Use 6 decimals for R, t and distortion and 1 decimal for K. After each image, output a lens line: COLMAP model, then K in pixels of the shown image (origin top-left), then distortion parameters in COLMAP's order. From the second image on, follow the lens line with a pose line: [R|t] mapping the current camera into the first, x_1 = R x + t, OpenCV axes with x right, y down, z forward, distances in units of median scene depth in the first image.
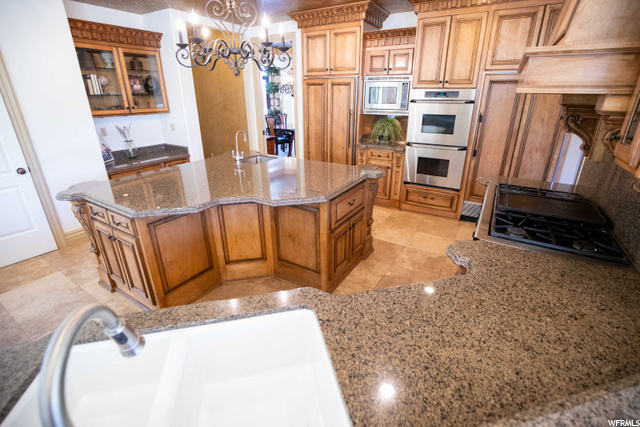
lens RADIAL K [[292.1, 0, 320.2], [0, 292.1, 207.5], [0, 0, 1]] dist [-0.024237, 0.000678]
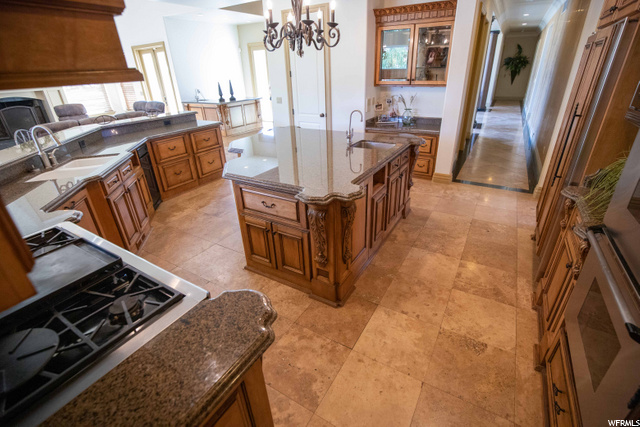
lens RADIAL K [[292.1, 0, 320.2], [0, 292.1, 207.5], [0, 0, 1]] dist [-0.024237, 0.000678]
pose [[0.001456, 0.434446, -0.900696, 0.592971], [-0.327040, 0.851375, 0.410128, -0.278031], [0.945009, 0.293967, 0.143321, 0.668842]]
